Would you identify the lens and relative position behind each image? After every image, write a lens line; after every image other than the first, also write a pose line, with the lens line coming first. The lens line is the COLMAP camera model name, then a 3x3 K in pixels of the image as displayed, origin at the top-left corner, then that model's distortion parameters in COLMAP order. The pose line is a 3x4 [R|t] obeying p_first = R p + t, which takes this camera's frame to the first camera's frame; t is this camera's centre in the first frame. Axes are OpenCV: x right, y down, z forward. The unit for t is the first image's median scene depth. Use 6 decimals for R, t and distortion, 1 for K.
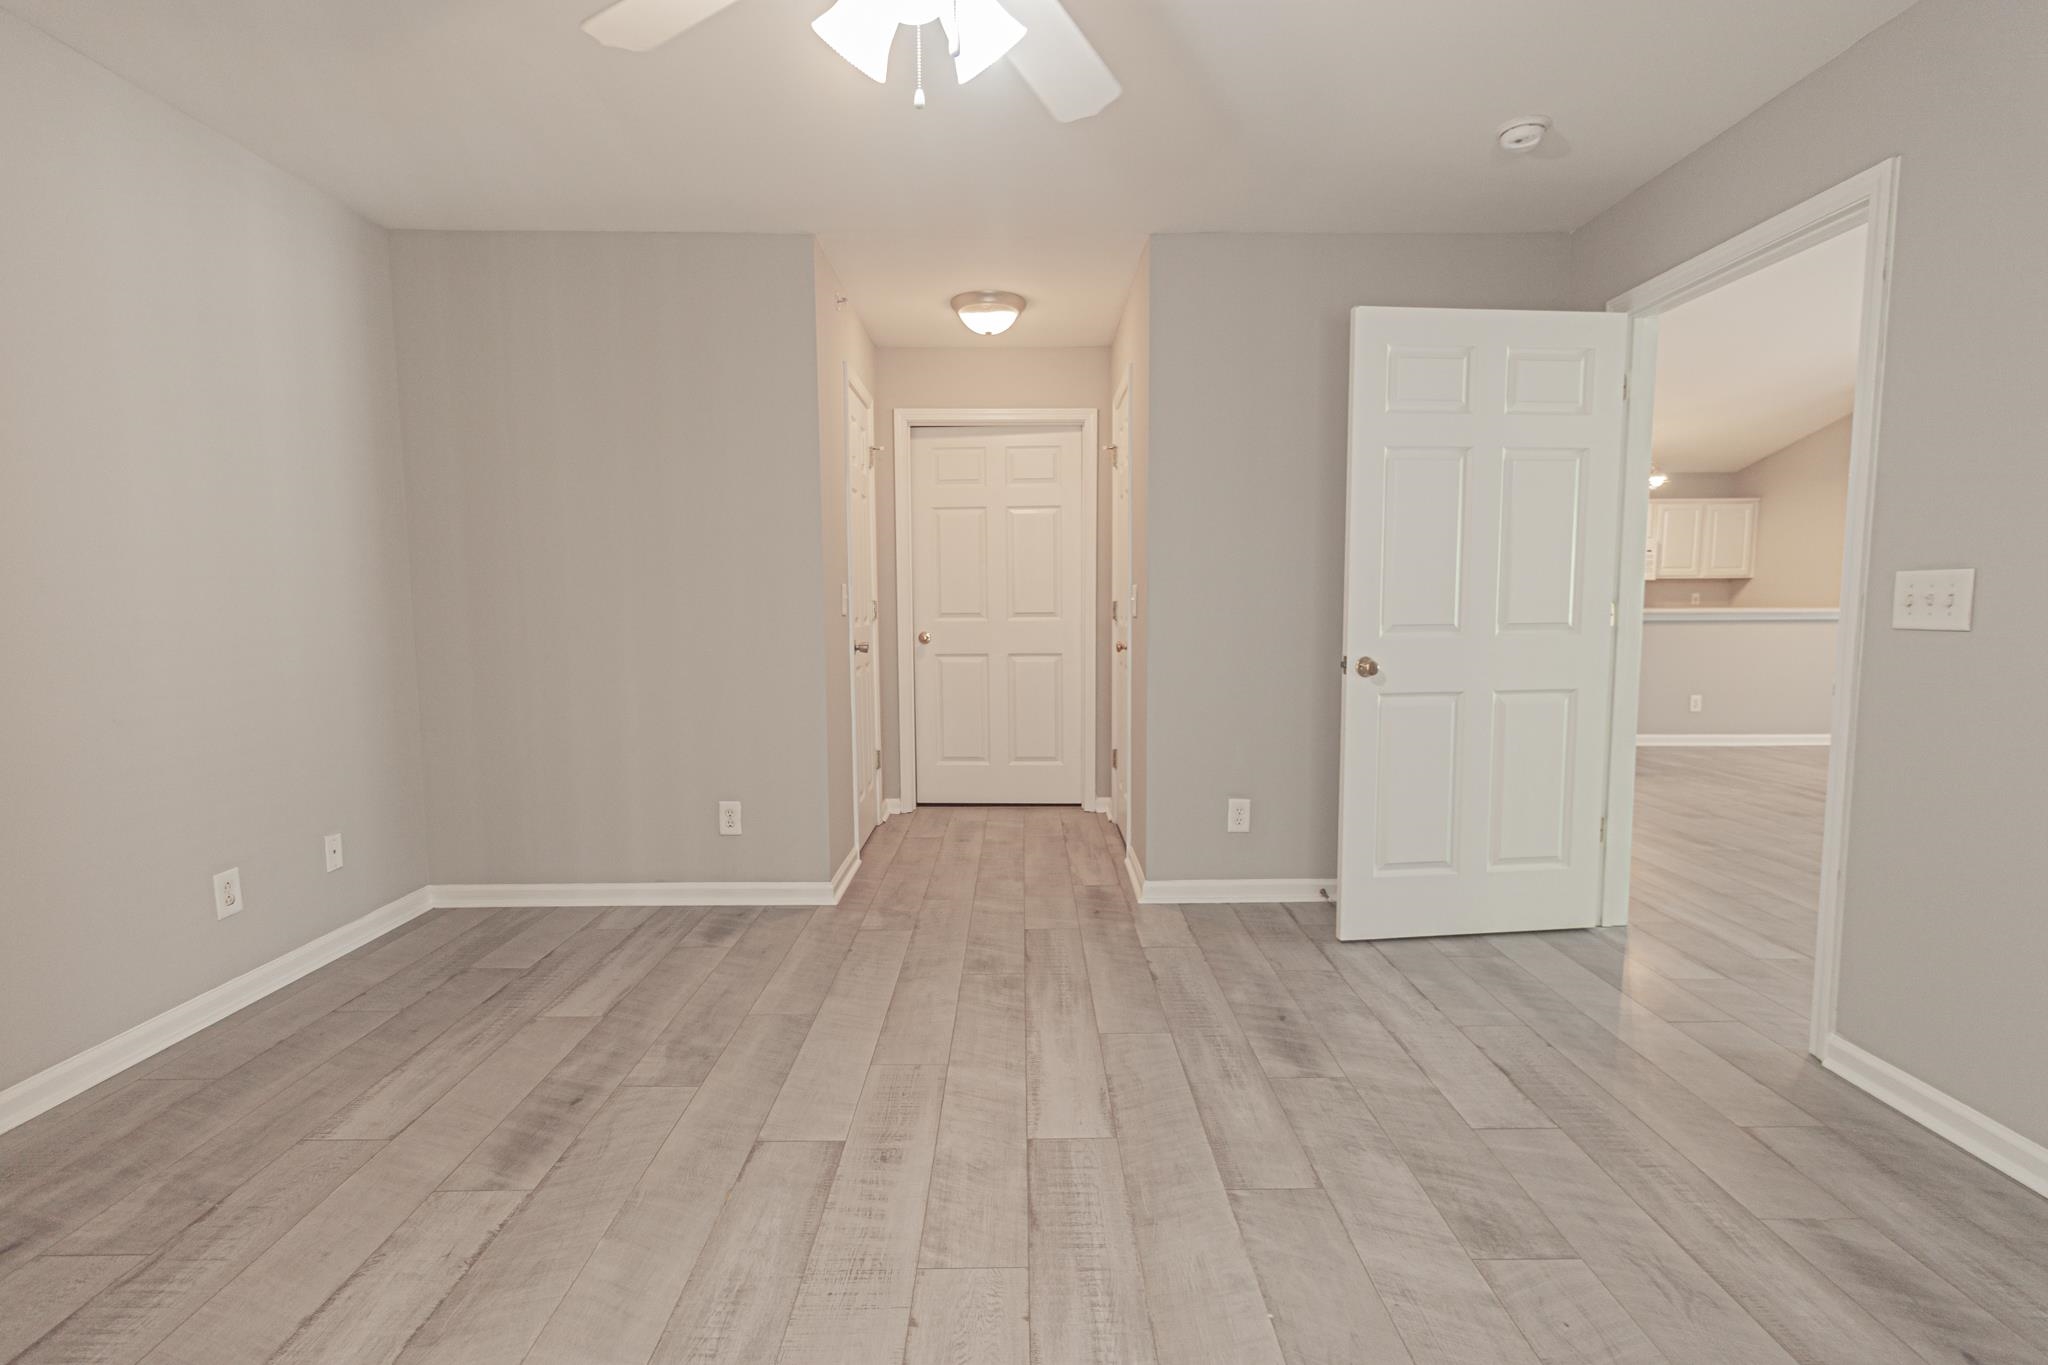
lens RADIAL K [[943.5, 0, 1034.7], [0, 943.5, 672.2], [0, 0, 1]] dist [0.004242, 0.001536]
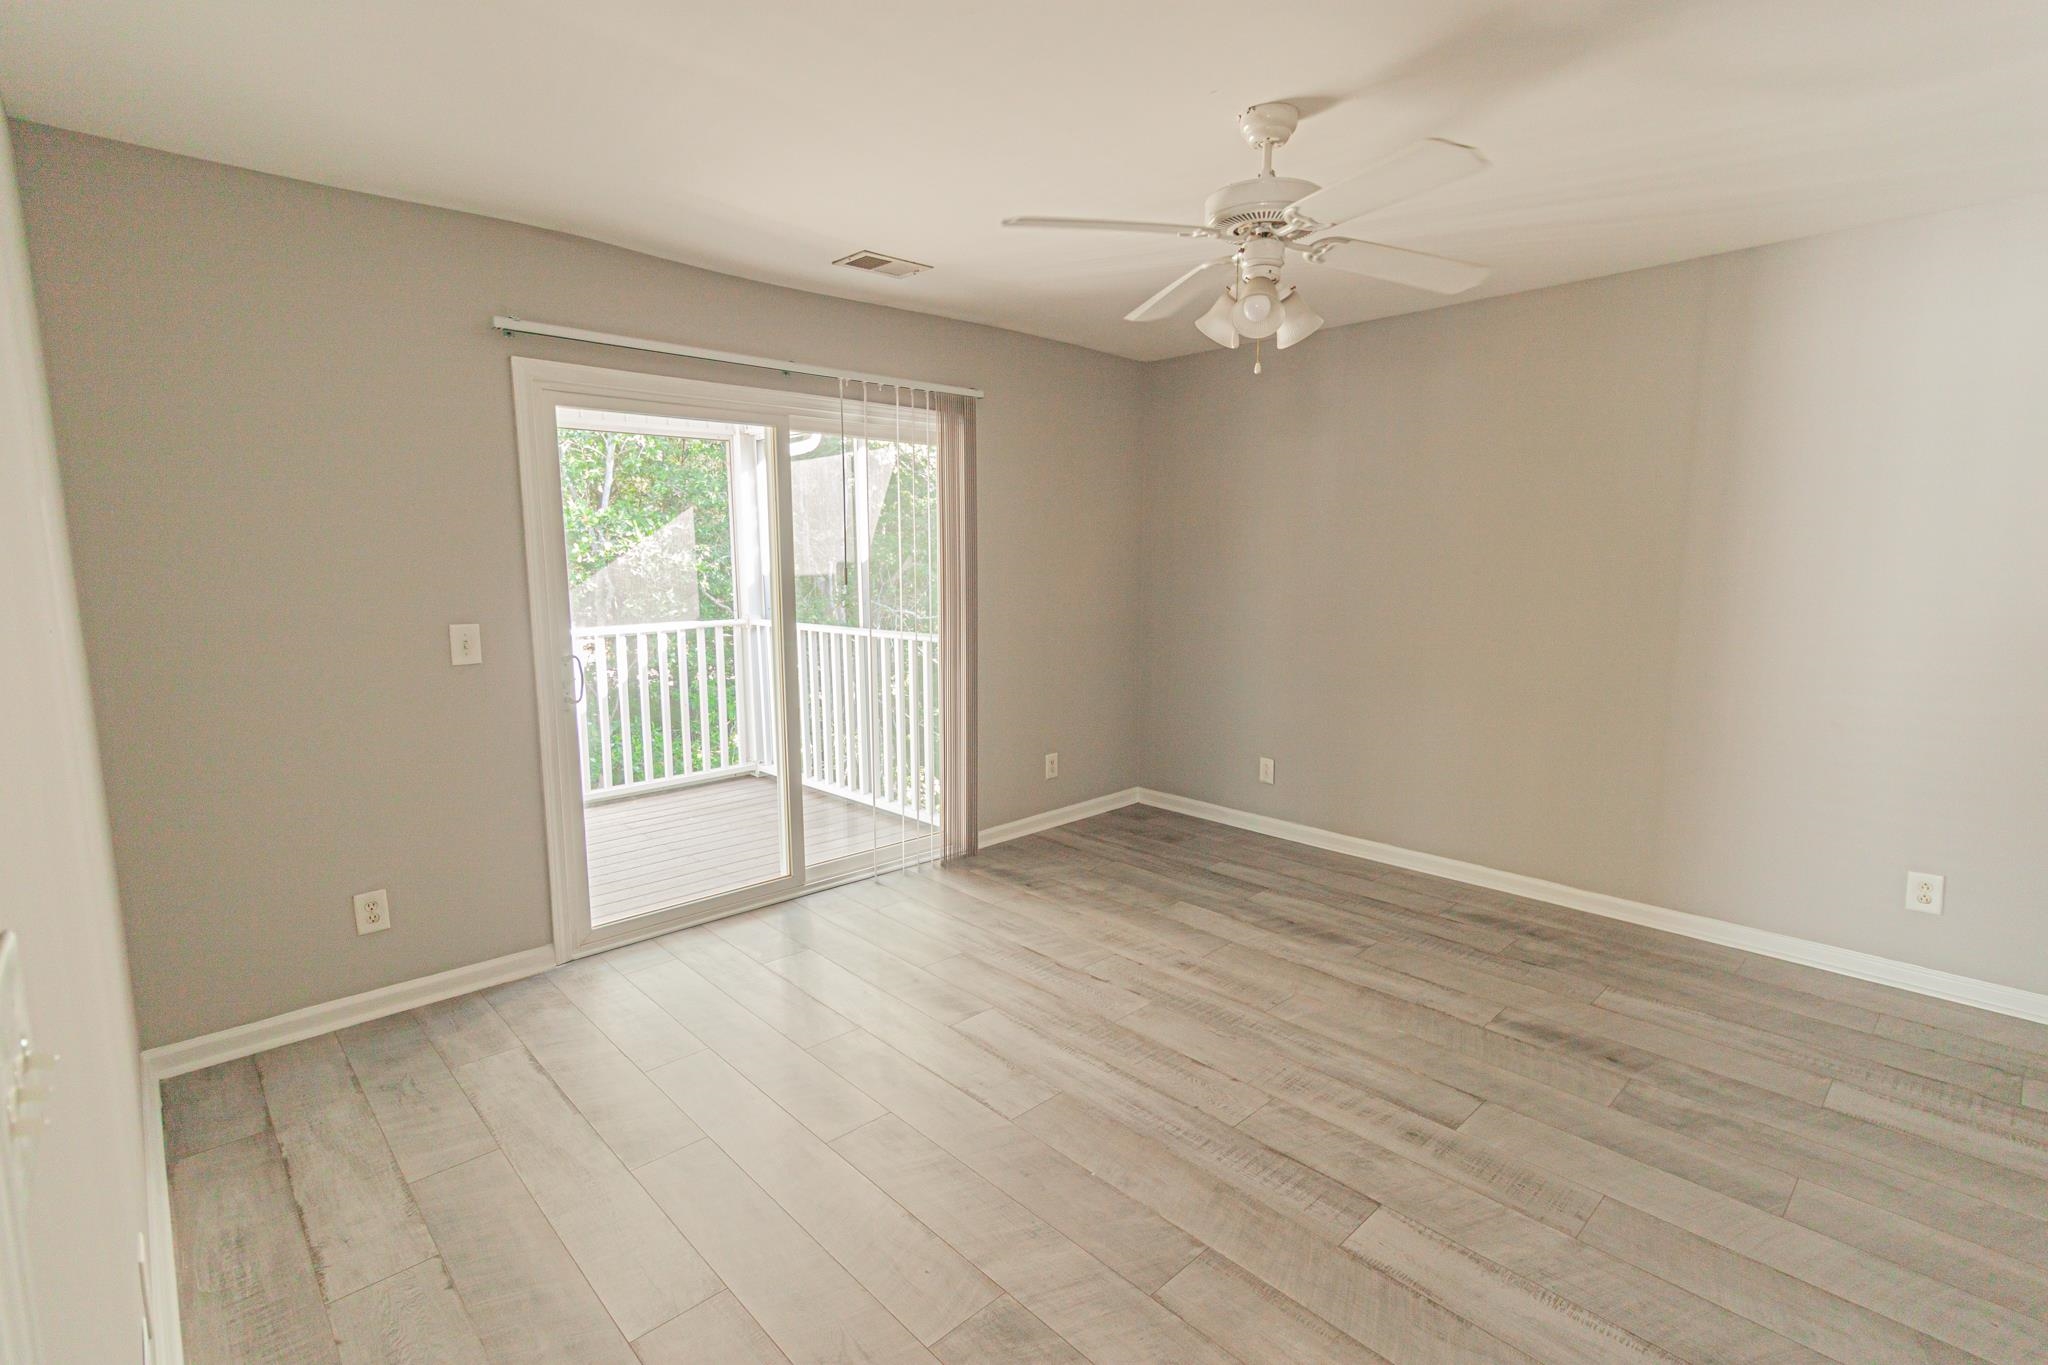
lens RADIAL K [[943.5, 0, 1029.8], [0, 943.5, 683.3], [0, 0, 1]] dist [0.004242, 0.001536]
pose [[-0.732500, 0.097581, -0.673737, 0.973281], [-0.049974, 0.979296, 0.196170, -0.261864], [0.678931, 0.177364, -0.712457, 1.463193]]
